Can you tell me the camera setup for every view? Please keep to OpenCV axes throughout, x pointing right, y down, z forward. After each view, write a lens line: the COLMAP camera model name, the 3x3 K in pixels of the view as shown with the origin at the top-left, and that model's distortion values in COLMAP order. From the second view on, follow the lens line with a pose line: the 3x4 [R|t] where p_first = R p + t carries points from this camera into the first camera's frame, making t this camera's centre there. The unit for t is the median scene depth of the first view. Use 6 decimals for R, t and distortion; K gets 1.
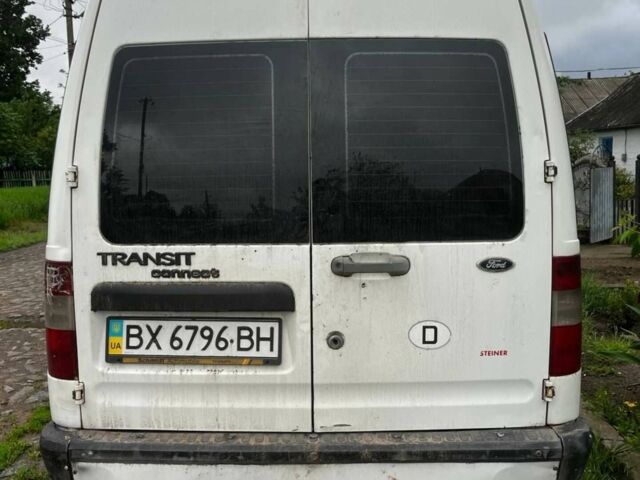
lens RADIAL K [[563.2, 0, 318.8], [0, 563.2, 237.7], [0, 0, 1]] dist [0.048448, -0.068129]
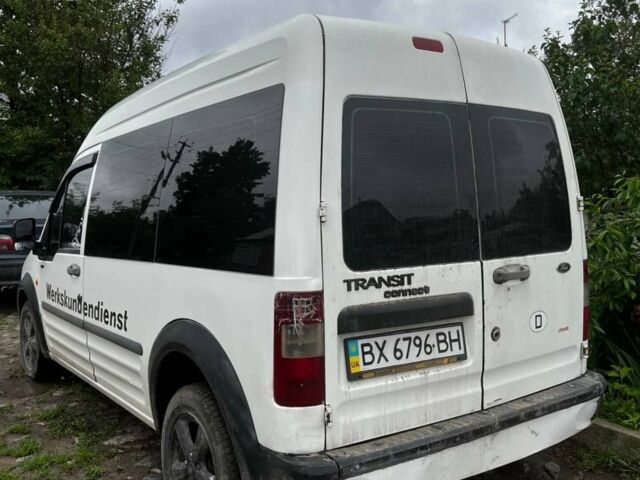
lens RADIAL K [[563.2, 0, 319.2], [0, 563.2, 238.6], [0, 0, 1]] dist [0.048448, -0.068129]
pose [[0.843651, -0.038625, 0.535500, -0.996386], [0.069290, 0.996901, -0.037258, -0.015781], [-0.532402, 0.068538, 0.843713, 0.101630]]
